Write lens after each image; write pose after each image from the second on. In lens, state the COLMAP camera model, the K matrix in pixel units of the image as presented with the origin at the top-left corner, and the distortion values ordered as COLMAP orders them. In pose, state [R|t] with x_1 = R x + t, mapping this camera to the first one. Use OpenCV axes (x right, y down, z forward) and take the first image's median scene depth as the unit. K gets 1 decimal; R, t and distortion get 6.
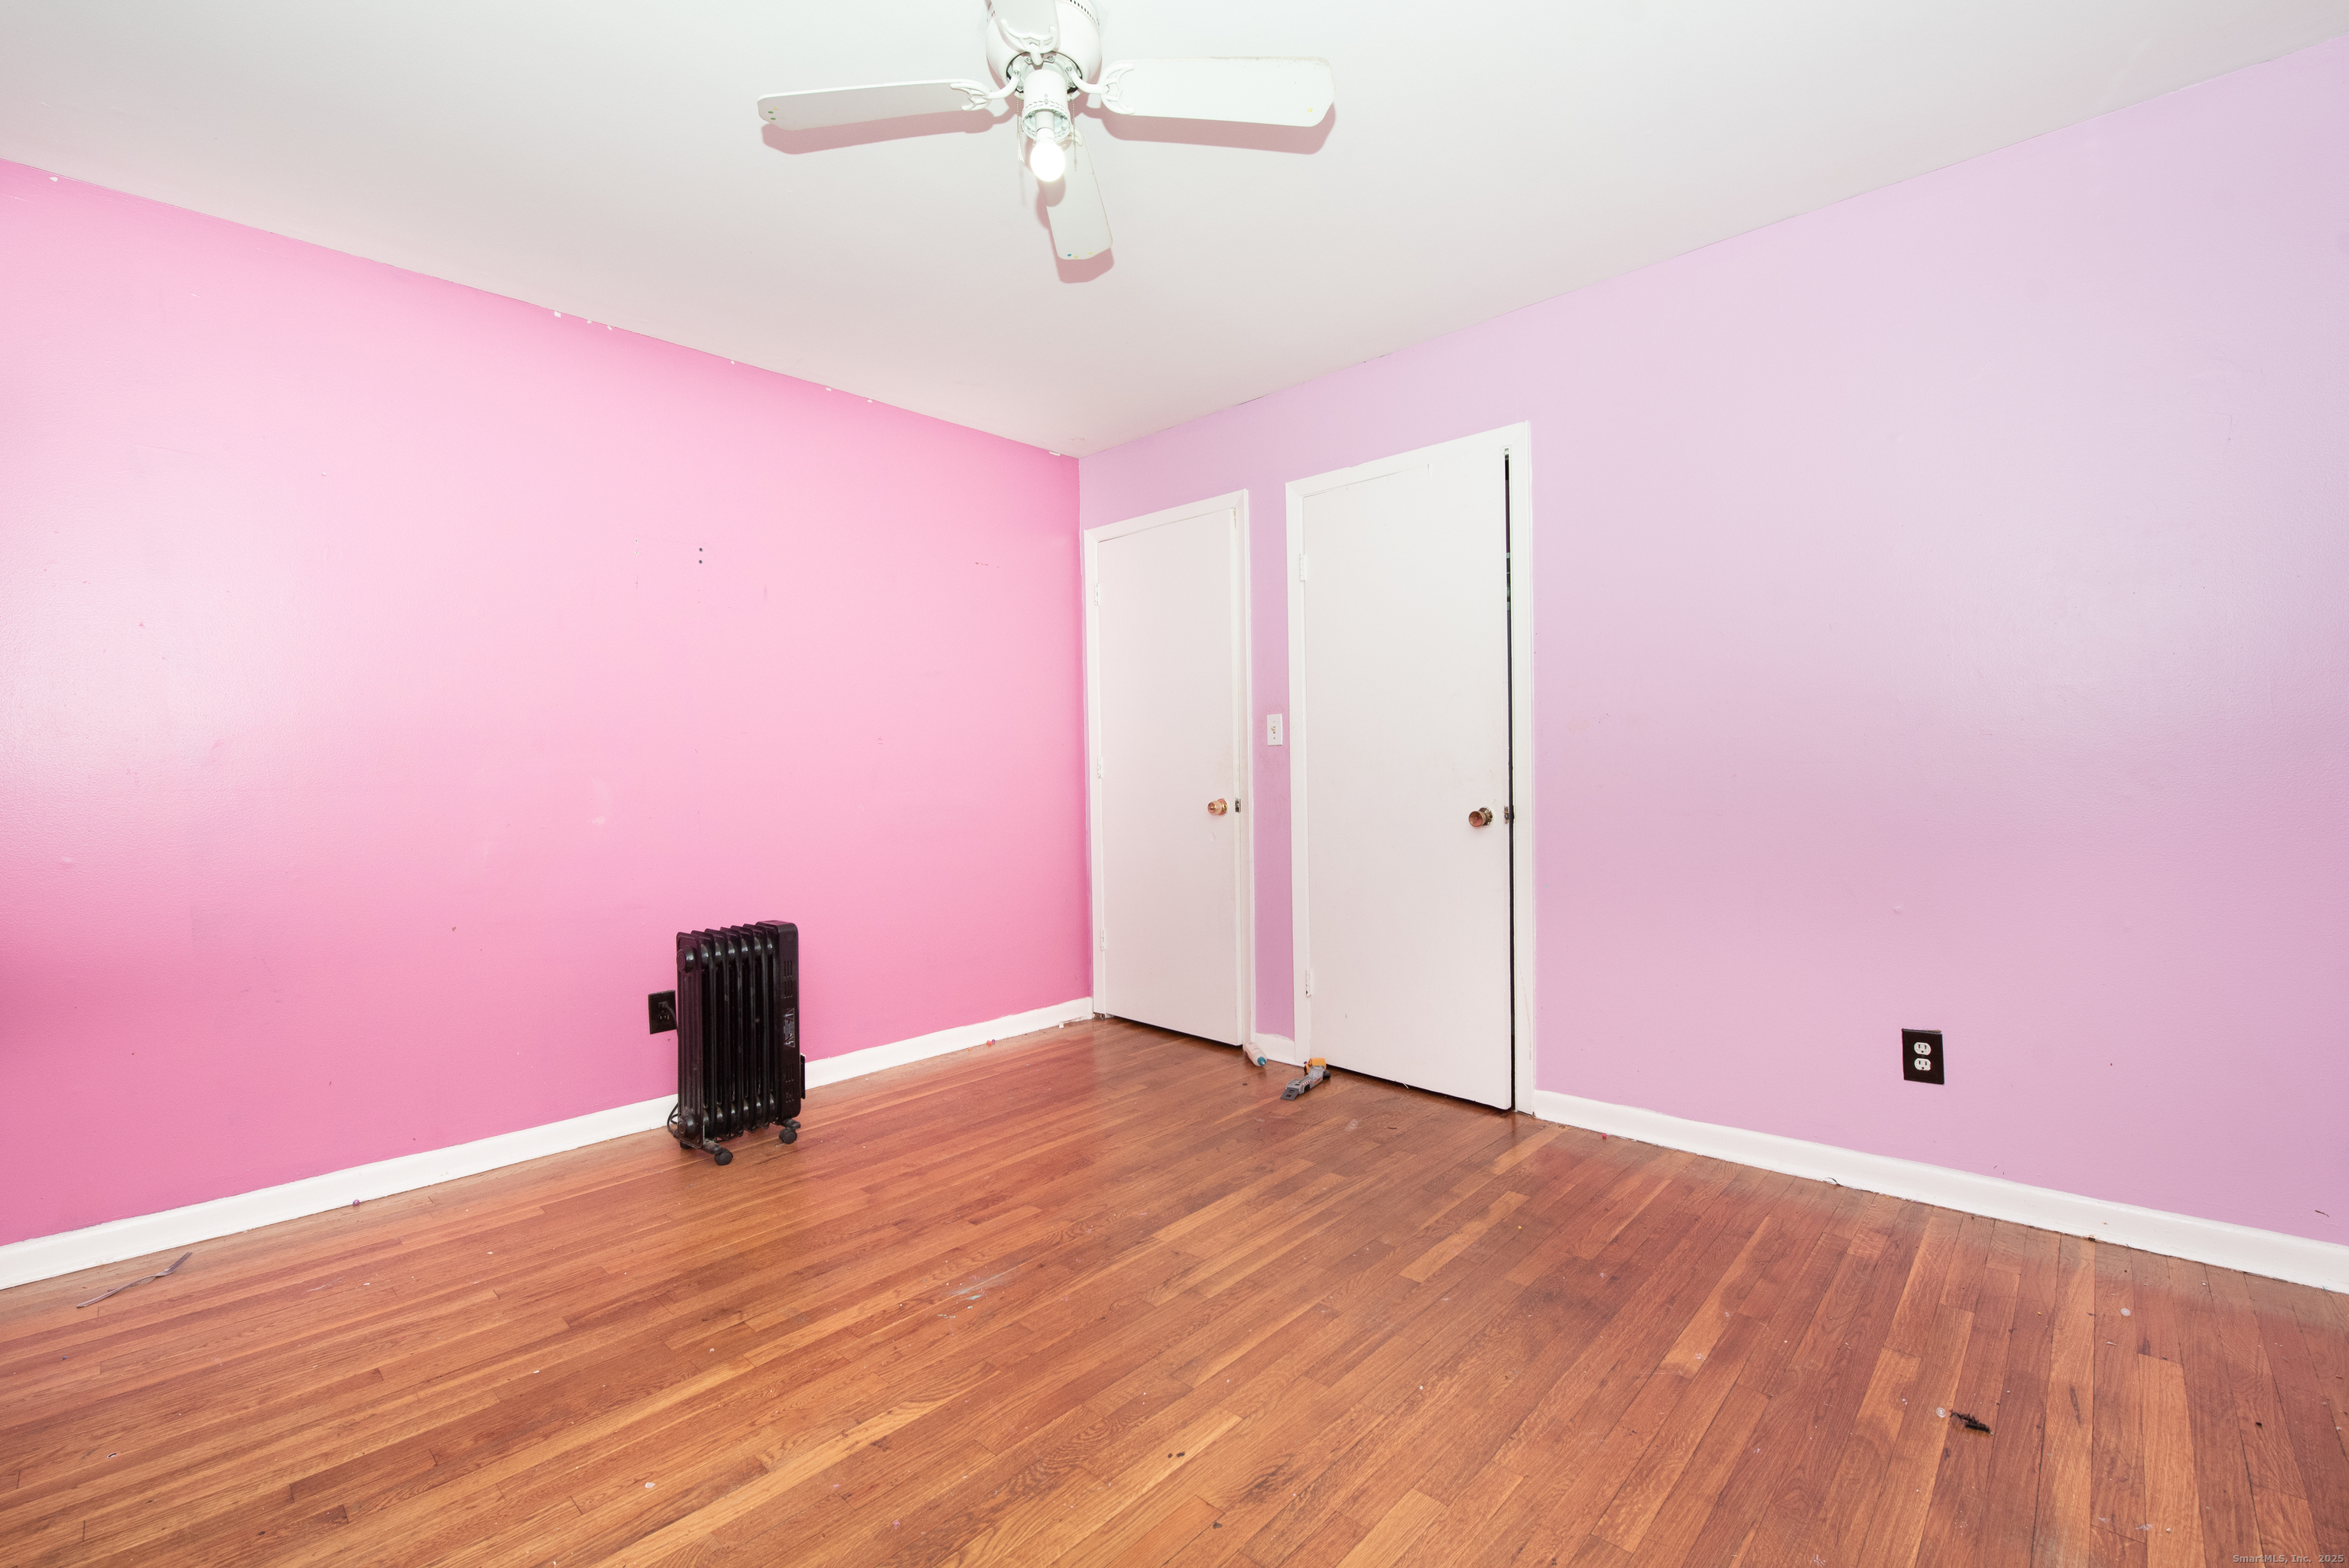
lens RADIAL K [[955.3, 0, 1174.5], [0, 955.3, 784.0], [0, 0, 1]] dist [-0.015448, -0.000248]
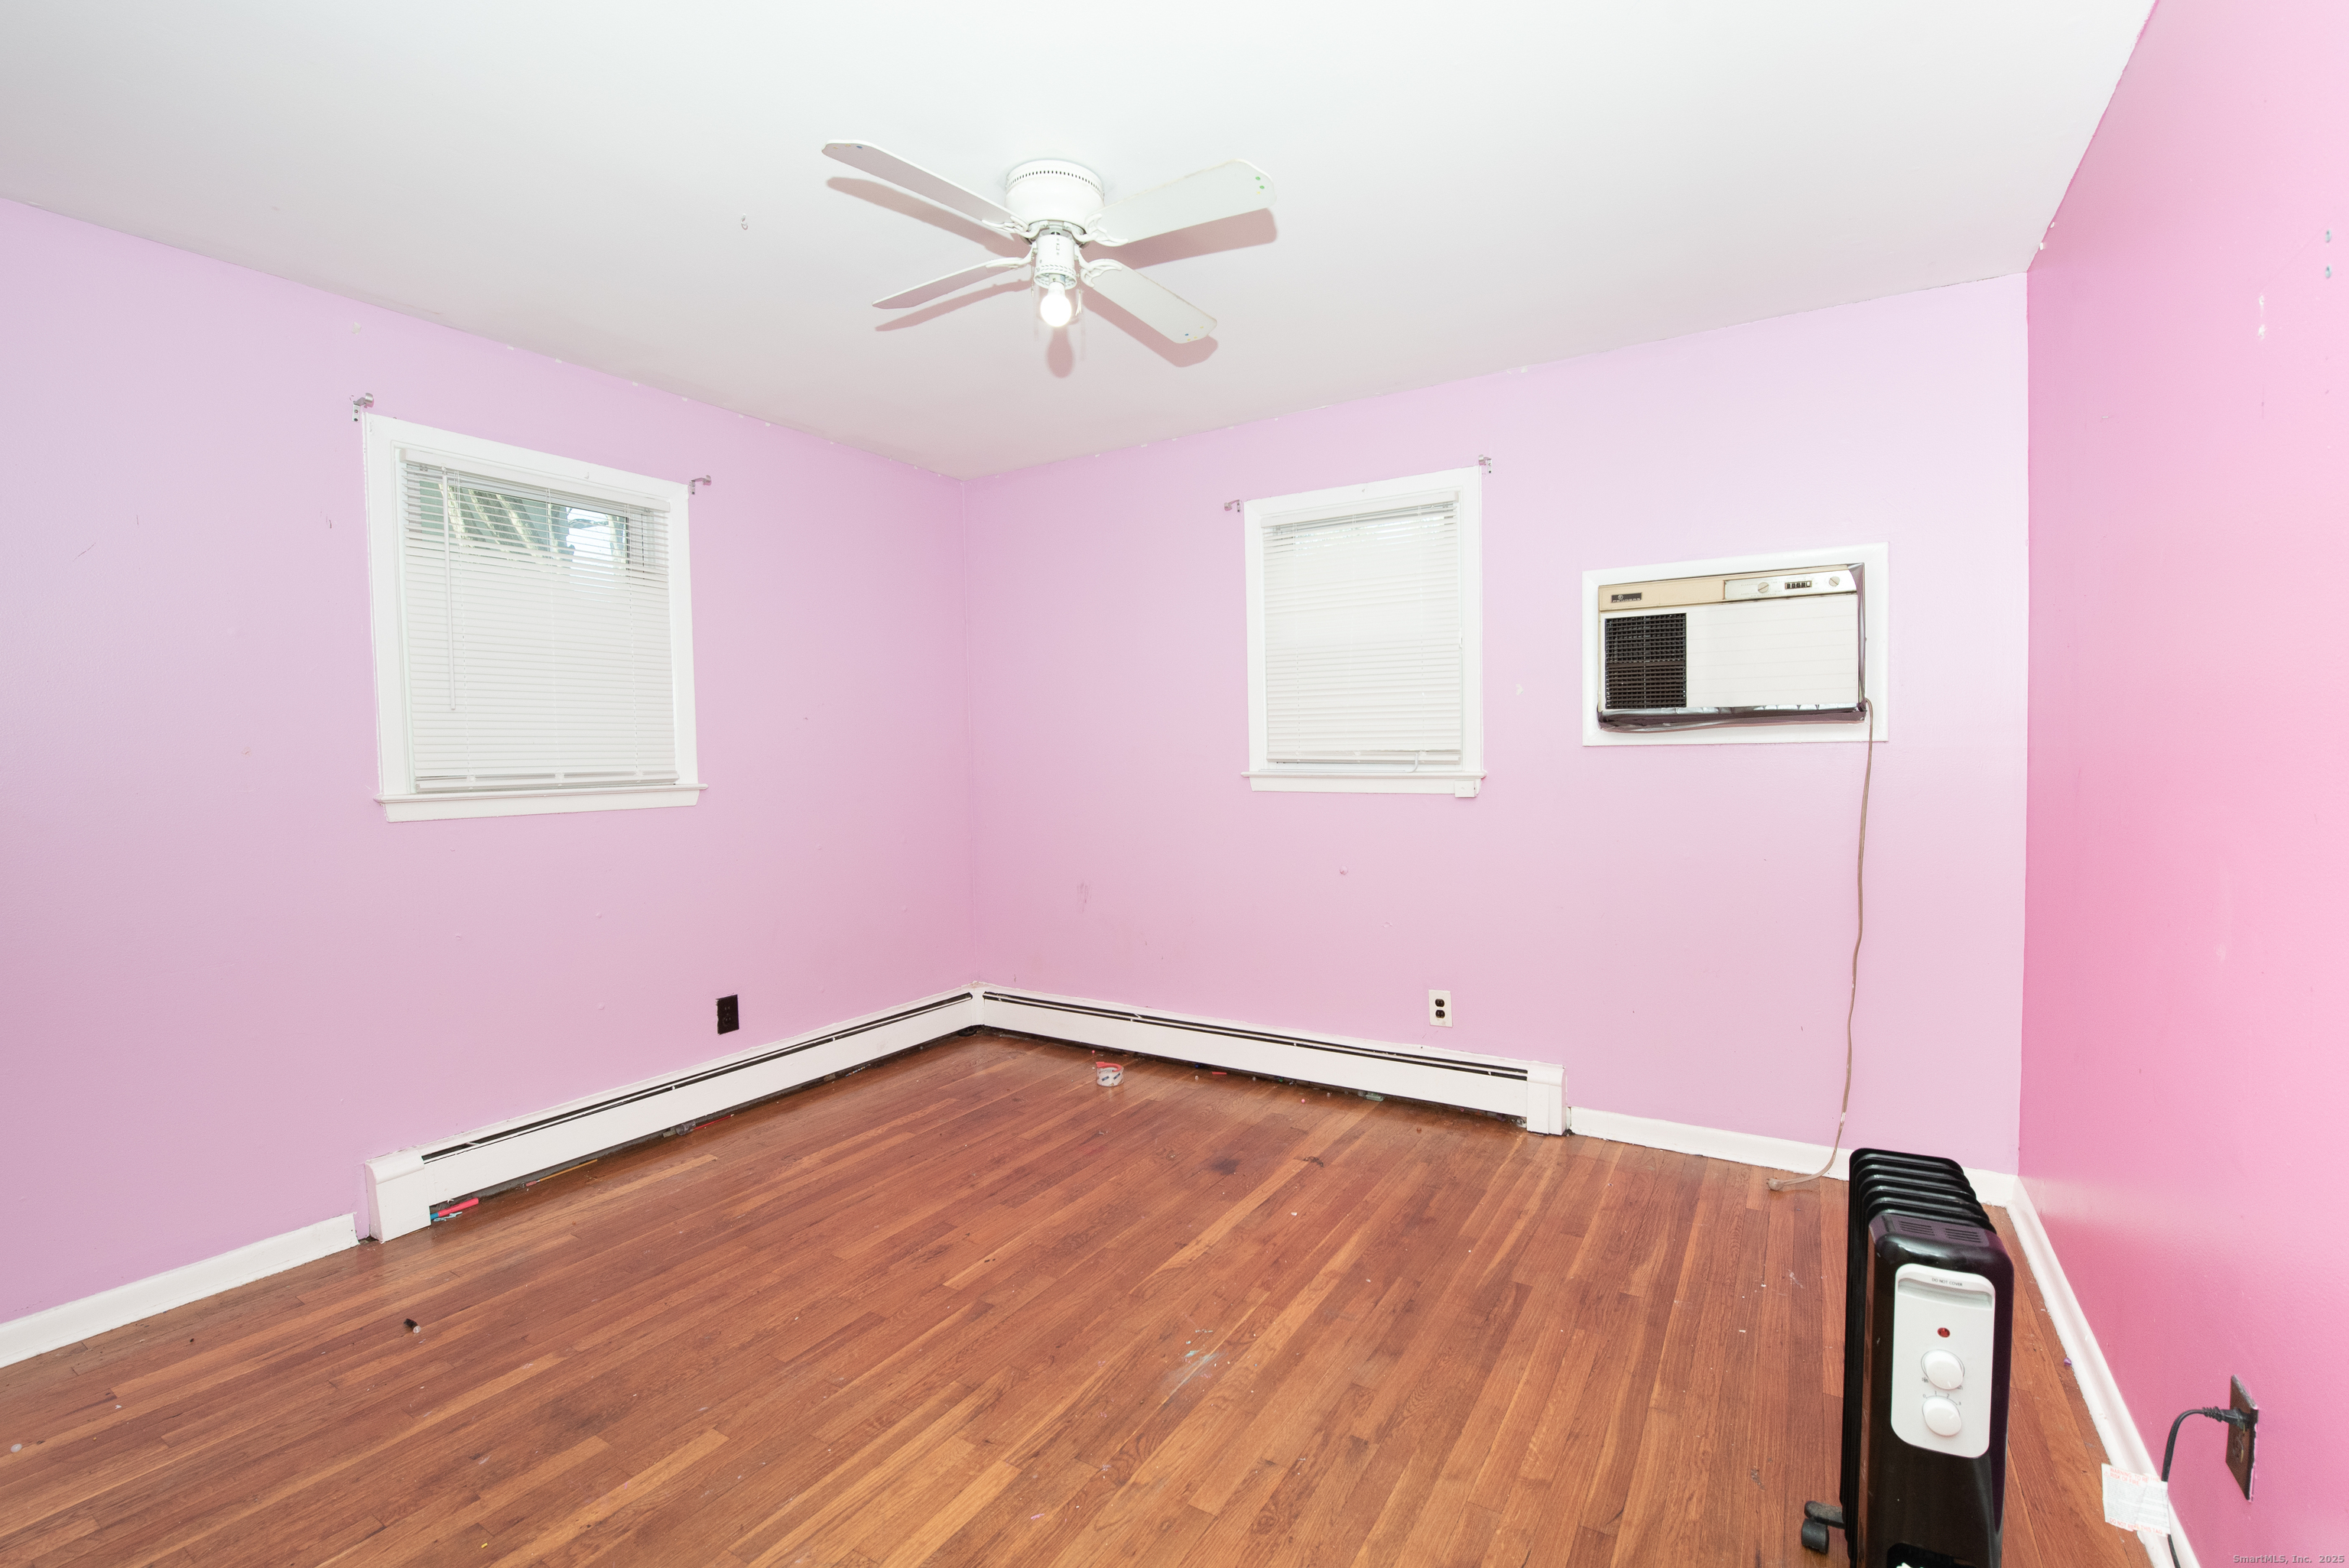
lens RADIAL K [[955.3, 0, 1174.5], [0, 955.3, 784.0], [0, 0, 1]] dist [-0.015448, -0.000248]
pose [[-0.982786, 0.043351, -0.179590, -0.038208], [0.034531, 0.998052, 0.051953, -0.117958], [0.181492, 0.044857, -0.982369, 1.987104]]
